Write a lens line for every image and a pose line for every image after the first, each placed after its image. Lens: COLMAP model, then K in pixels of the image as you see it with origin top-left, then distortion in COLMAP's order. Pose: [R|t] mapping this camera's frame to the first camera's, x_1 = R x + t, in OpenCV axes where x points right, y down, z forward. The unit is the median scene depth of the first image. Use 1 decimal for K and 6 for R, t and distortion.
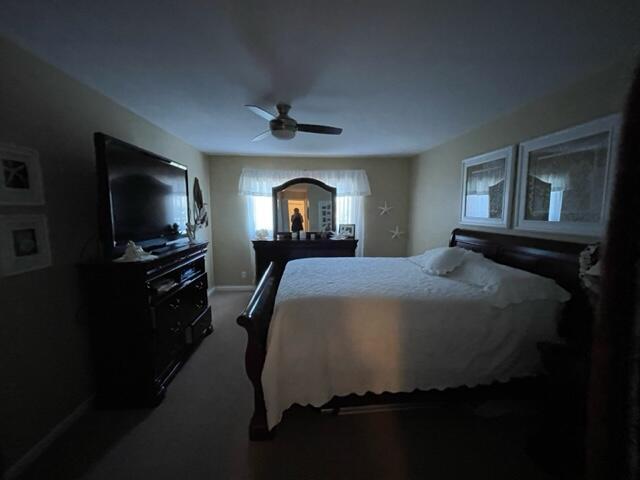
lens RADIAL K [[254.9, 0, 320.4], [0, 254.9, 238.4], [0, 0, 1]] dist [-0.004200, -0.000227]
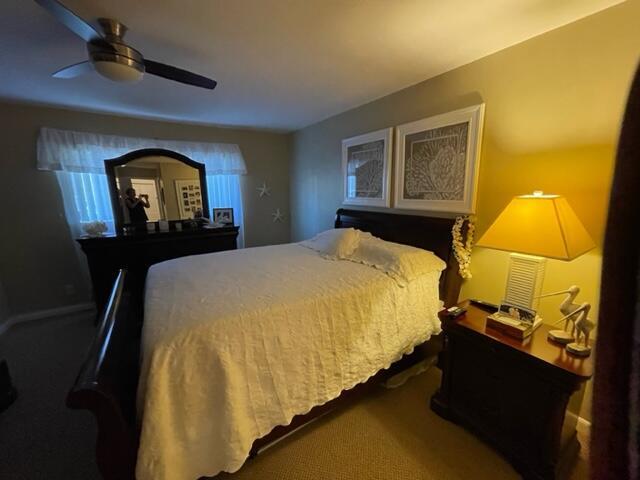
lens RADIAL K [[254.9, 0, 319.0], [0, 254.9, 239.8], [0, 0, 1]] dist [-0.004200, -0.000227]
pose [[0.874516, -0.101999, 0.474150, -0.029754], [0.063361, 0.993284, 0.096814, -0.014927], [-0.480841, -0.054622, 0.875105, 0.110326]]
